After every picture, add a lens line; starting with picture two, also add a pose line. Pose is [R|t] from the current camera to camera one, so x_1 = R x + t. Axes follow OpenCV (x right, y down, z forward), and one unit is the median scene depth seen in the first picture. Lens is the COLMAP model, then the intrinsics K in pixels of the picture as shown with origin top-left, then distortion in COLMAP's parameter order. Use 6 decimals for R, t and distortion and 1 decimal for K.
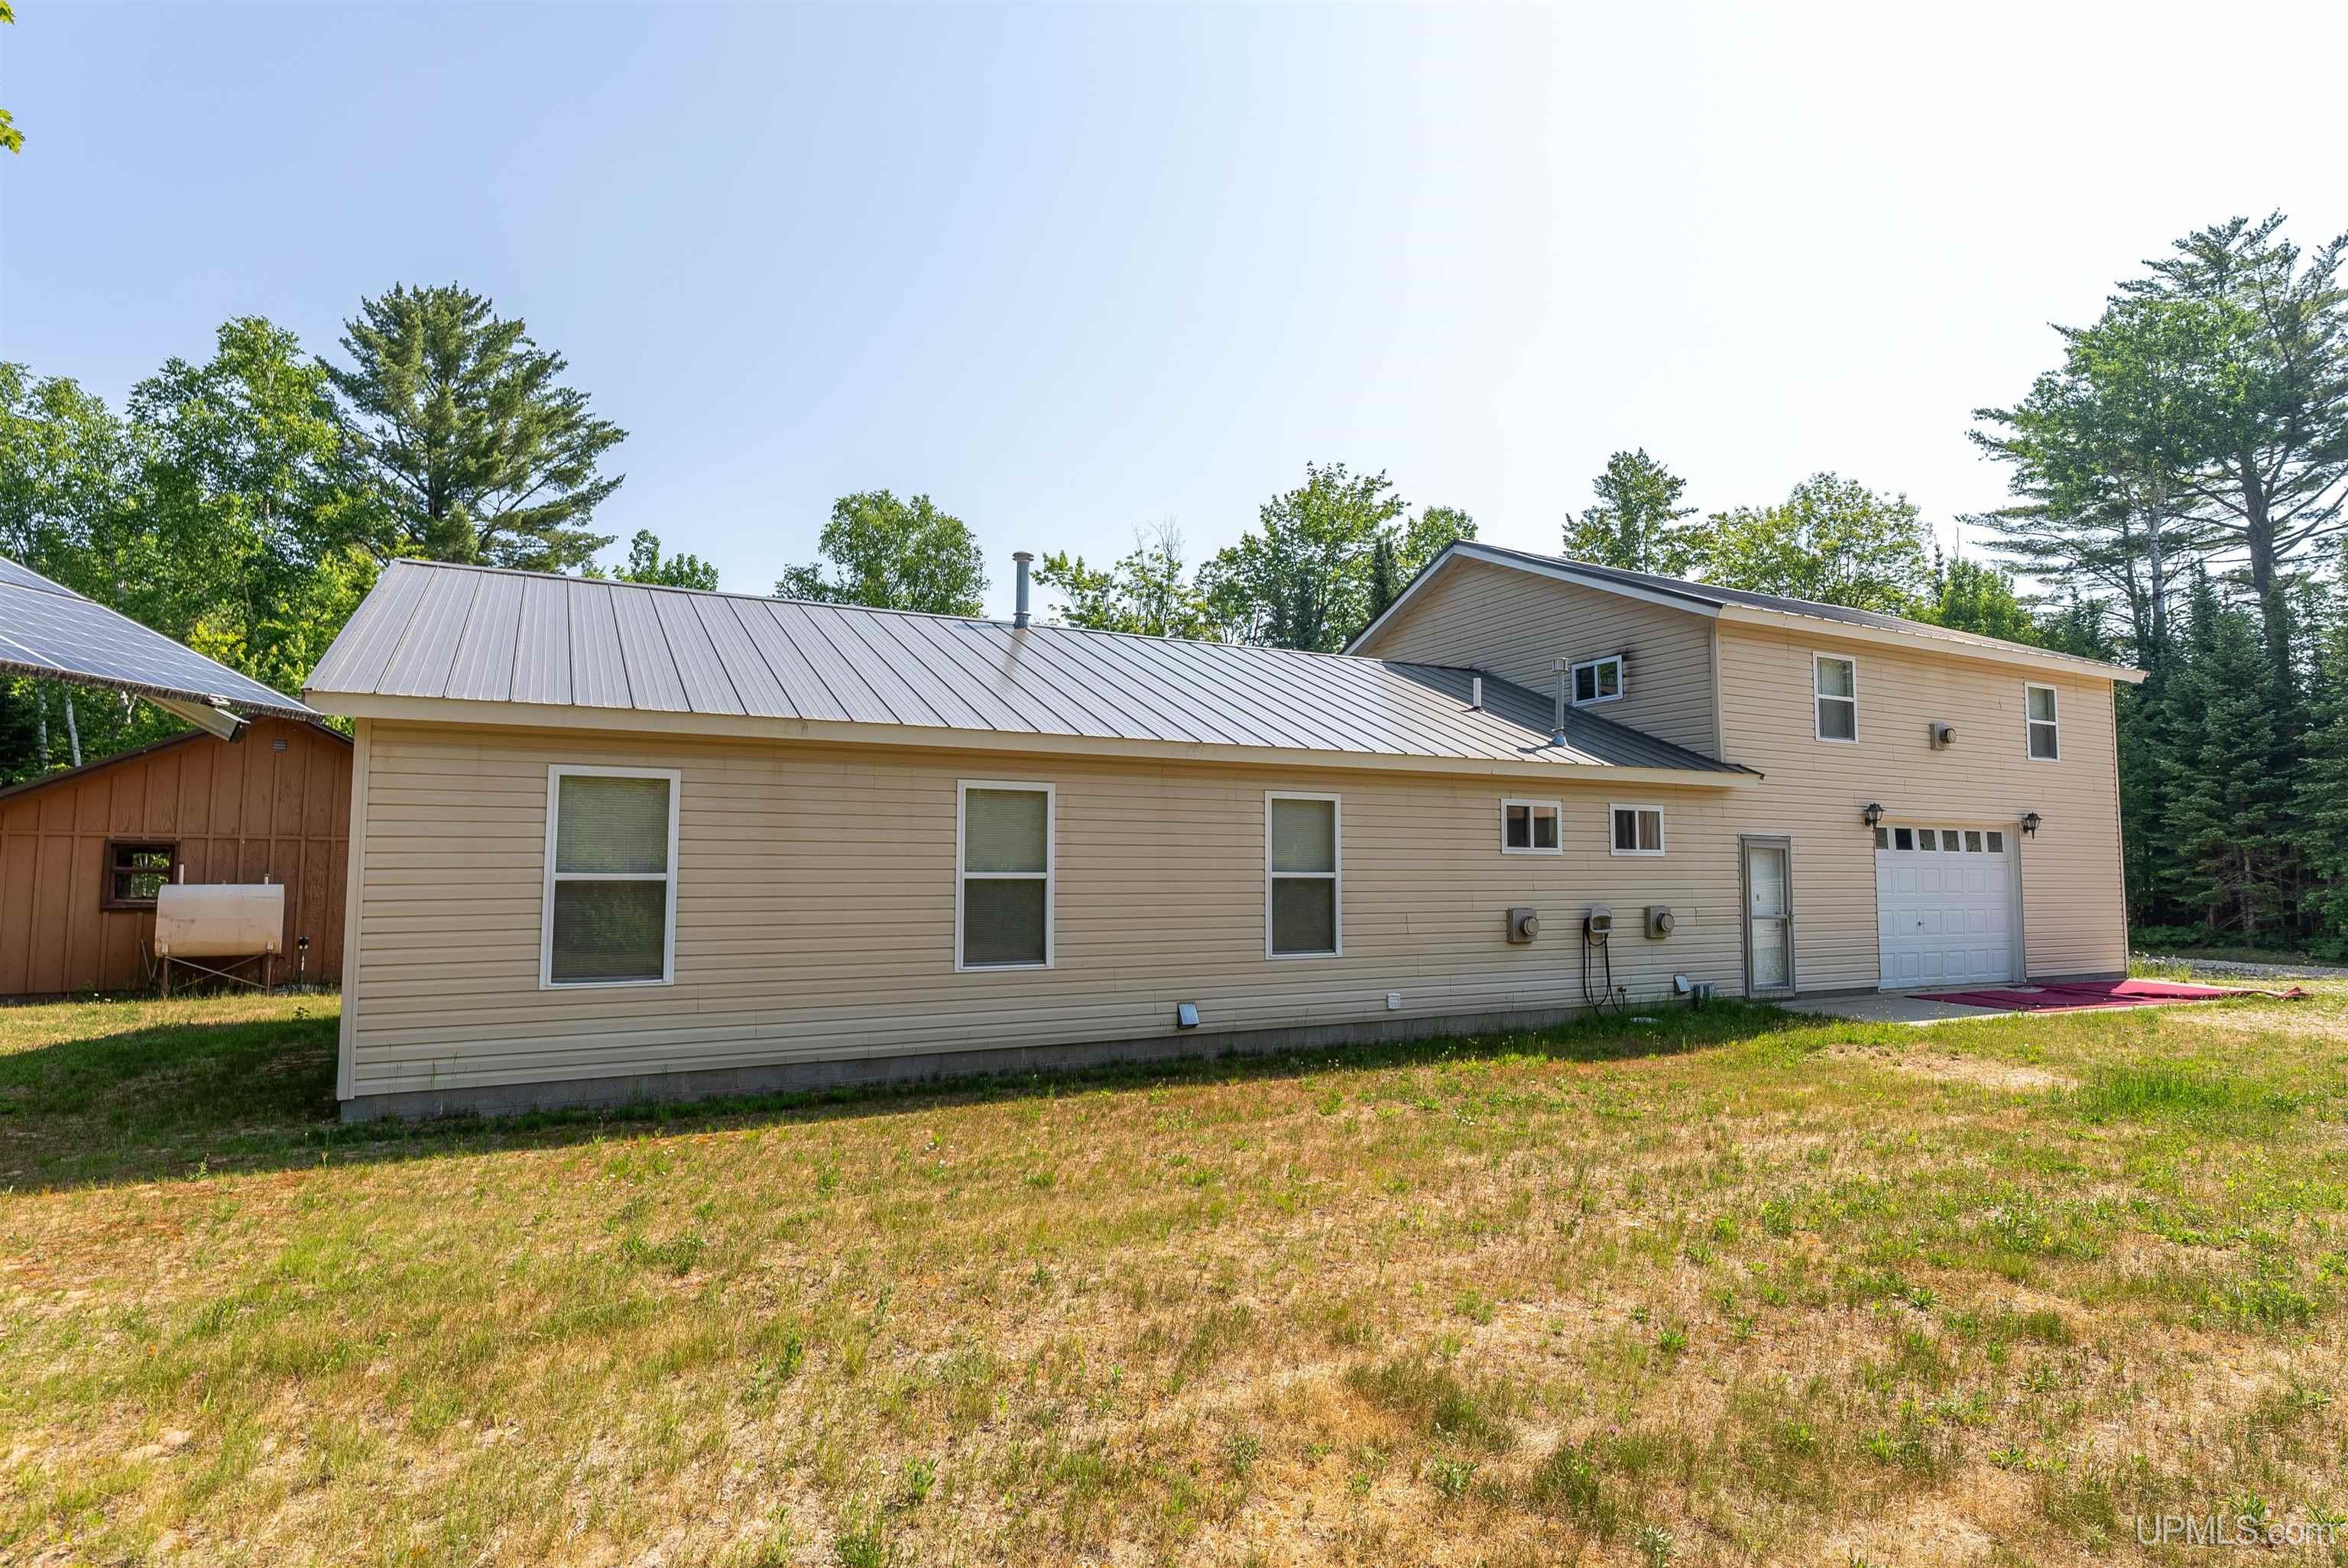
lens RADIAL K [[1206.0, 0, 1173.2], [0, 1206.0, 796.8], [0, 0, 1]] dist [0.000520, -0.001409]
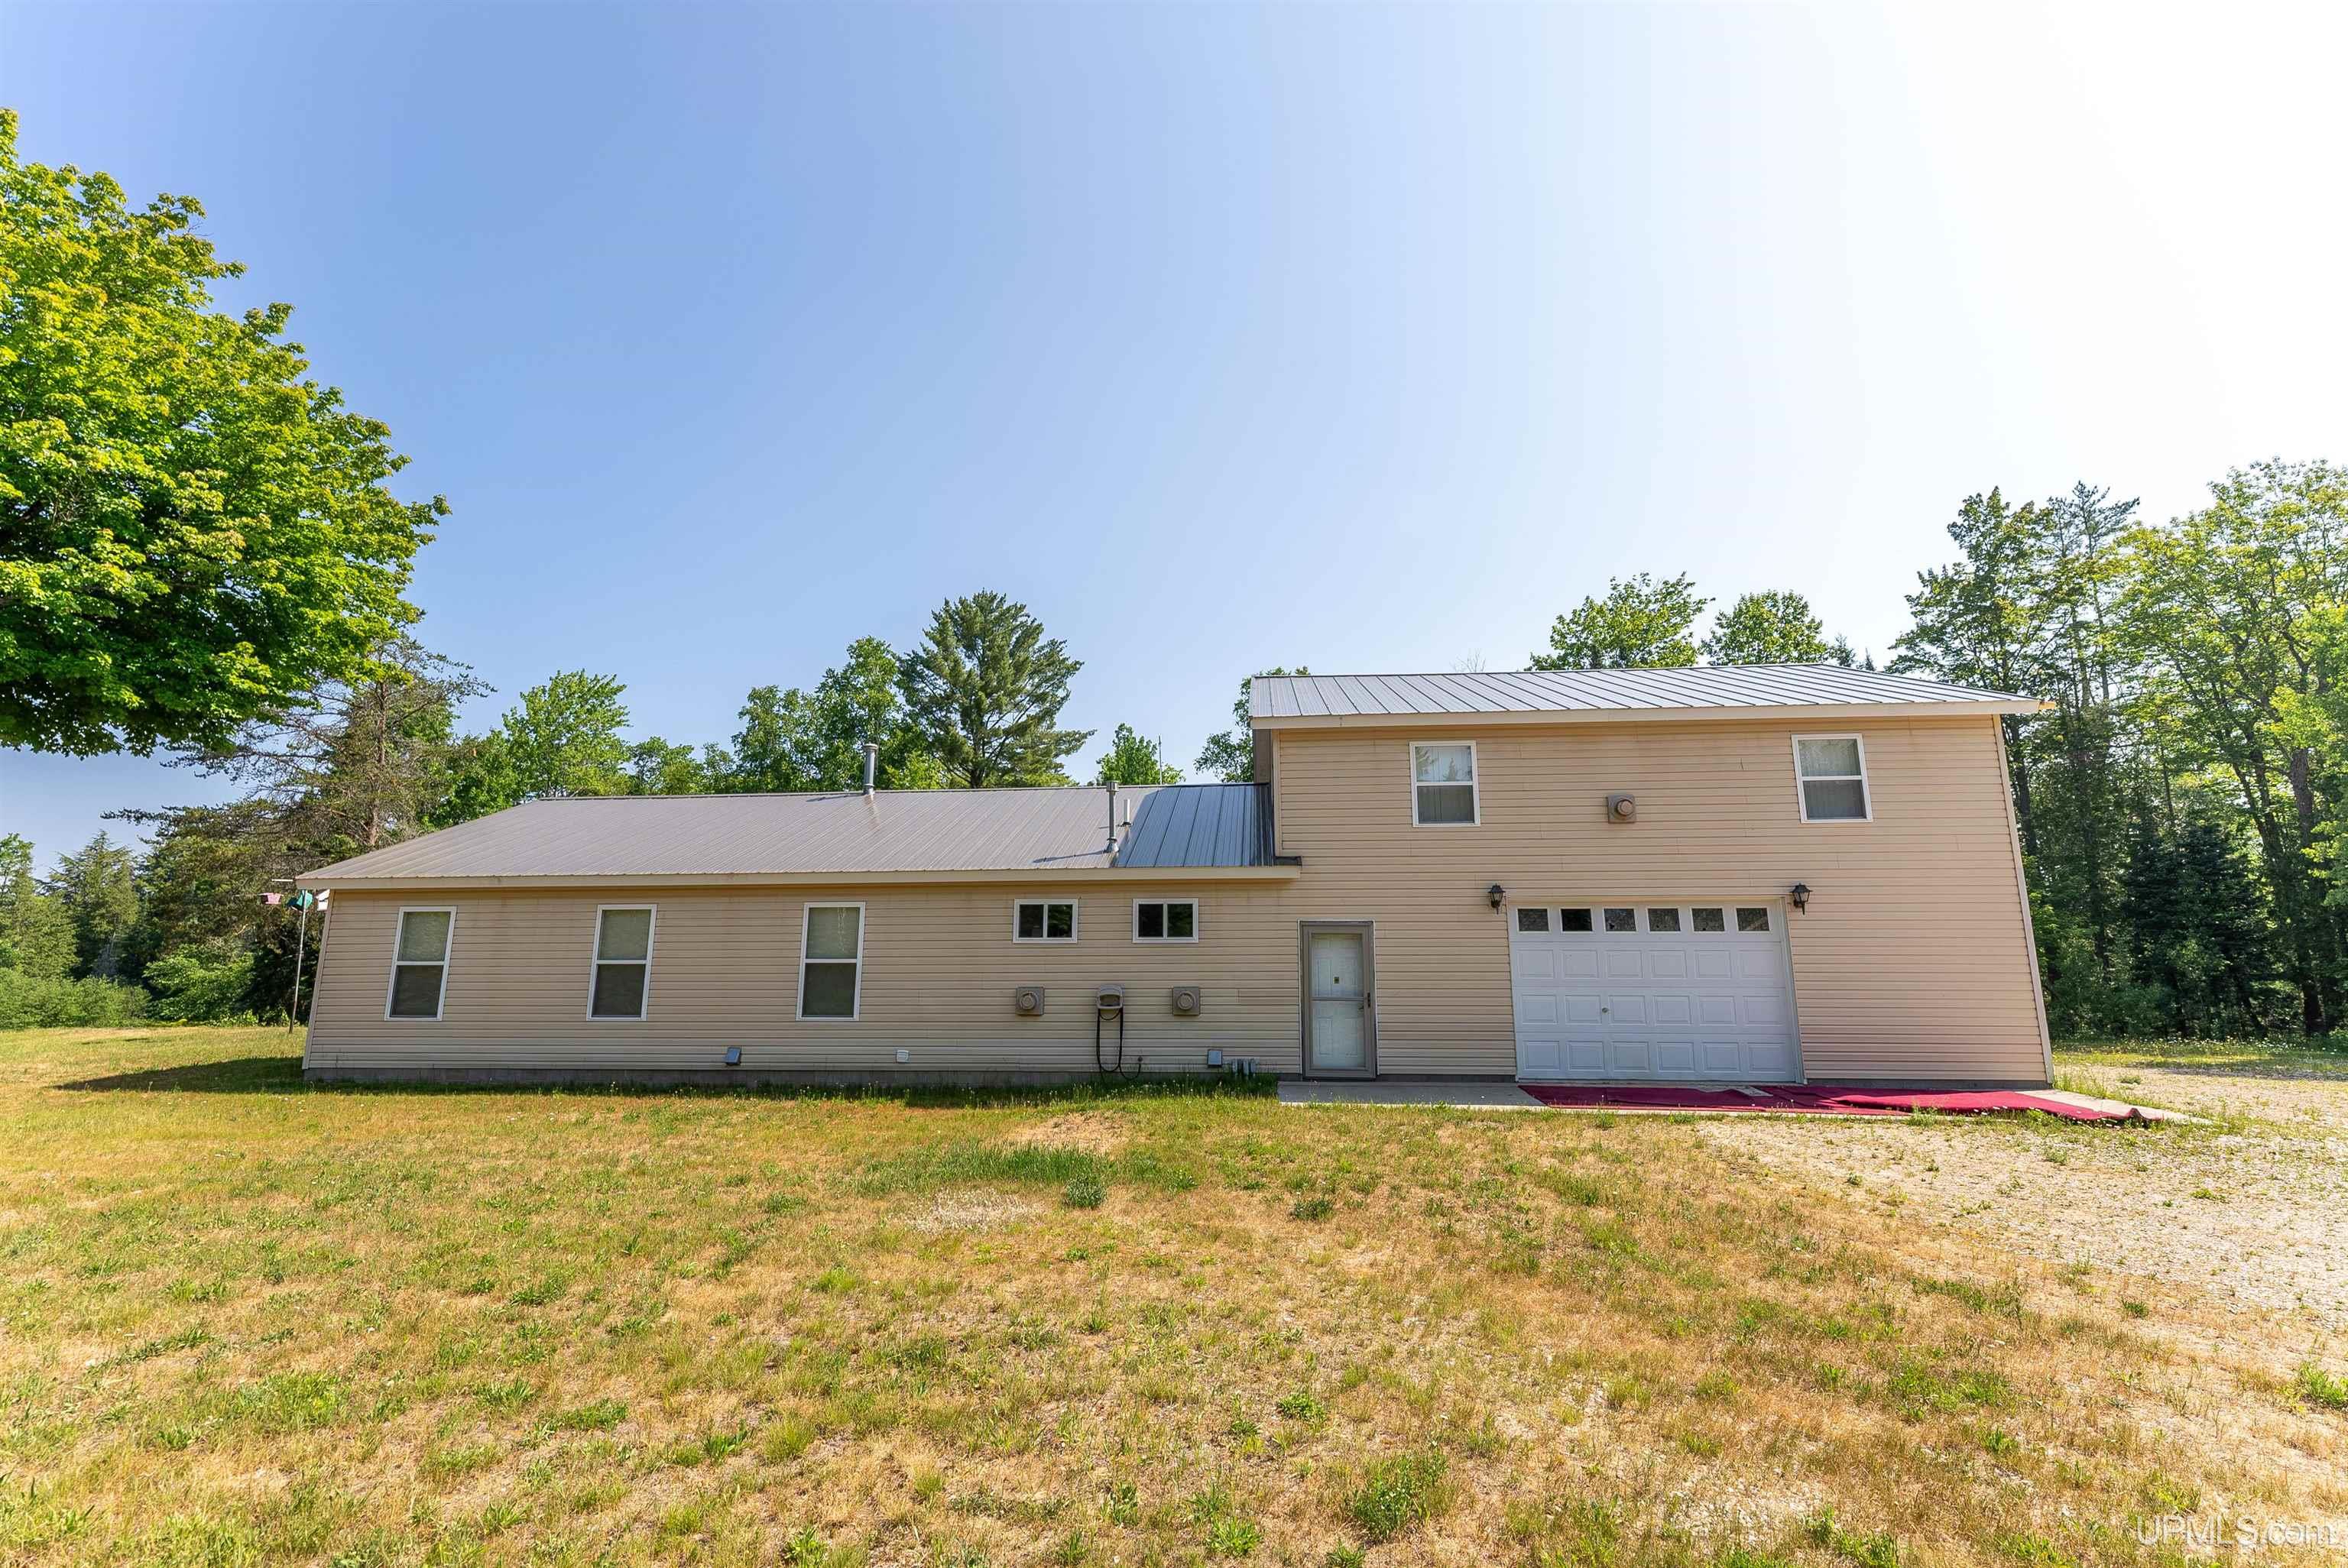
lens RADIAL K [[998.4, 0, 1171.8], [0, 998.4, 783.4], [0, 0, 1]] dist [-0.001556, -0.000188]
pose [[0.836737, -0.102267, -0.537971, 0.876446], [0.038522, 0.990966, -0.128464, 0.019384], [0.546249, 0.086767, 0.833117, 0.176799]]
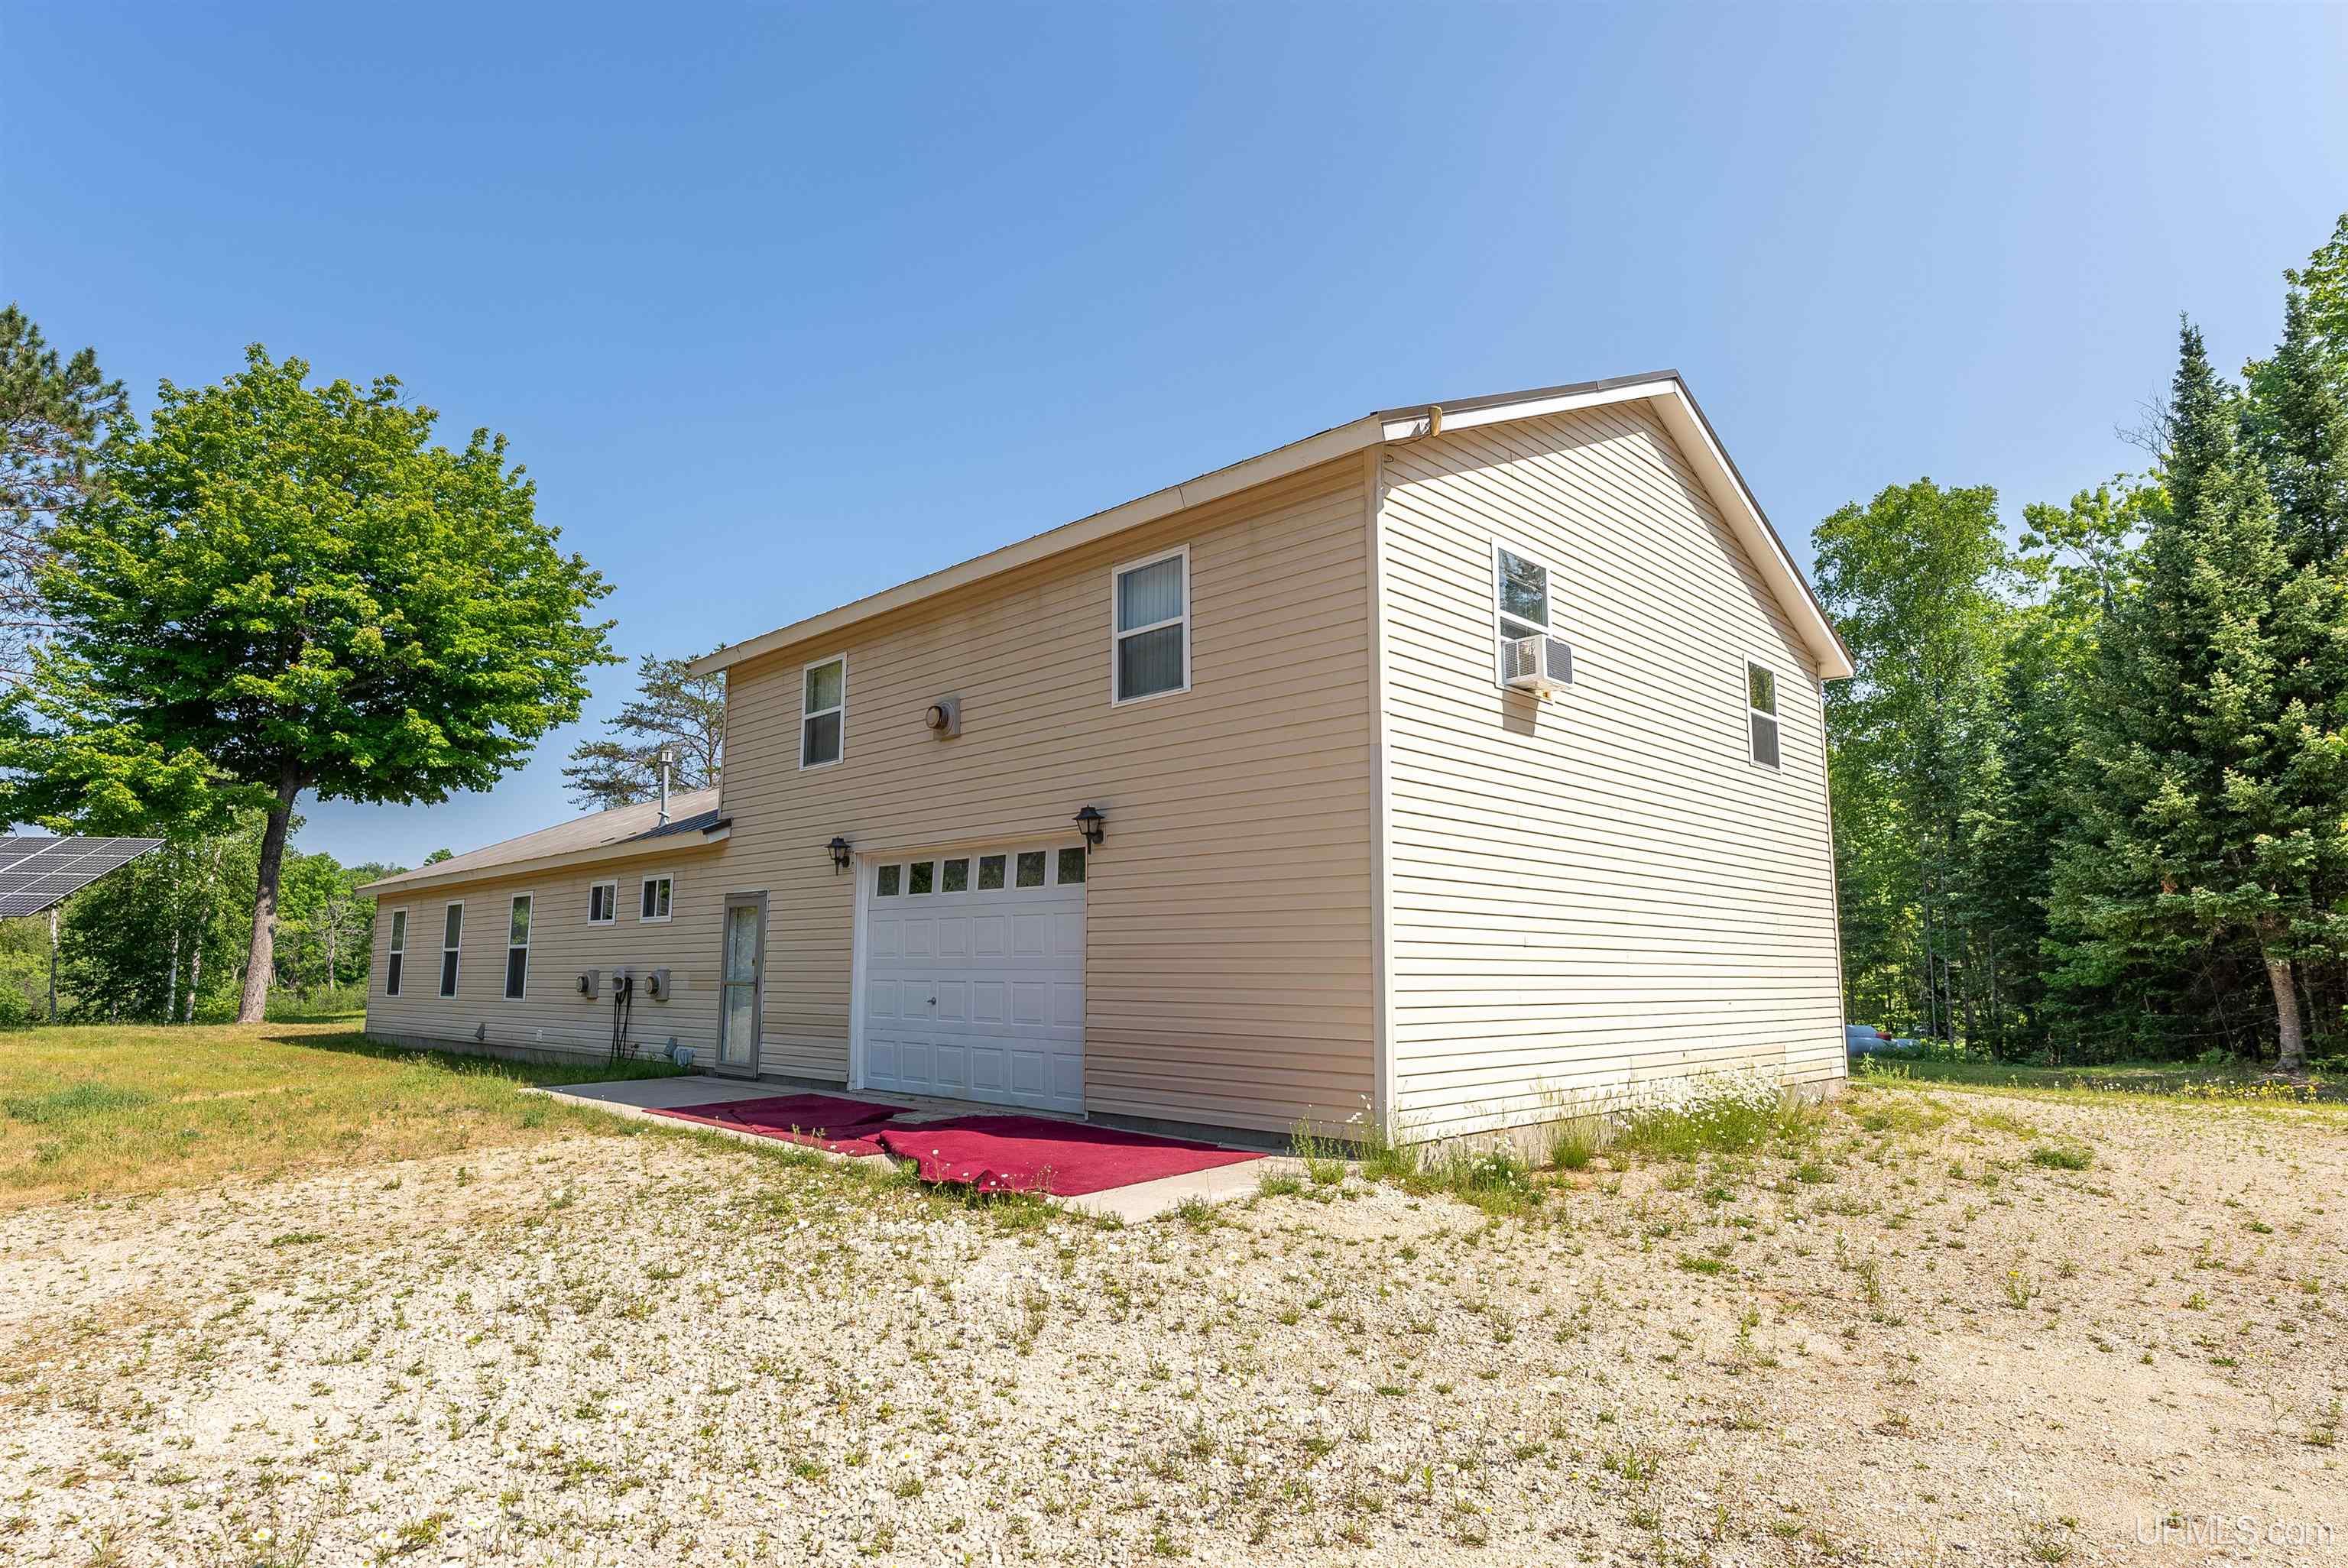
lens RADIAL K [[1288.6, 0, 1177.7], [0, 1288.6, 774.9], [0, 0, 1]] dist [0.005193, 0.000258]
pose [[0.305437, -0.143732, -0.941302, 1.539137], [0.065446, 0.989373, -0.129836, 0.093533], [0.949961, -0.021948, 0.311598, 1.029987]]
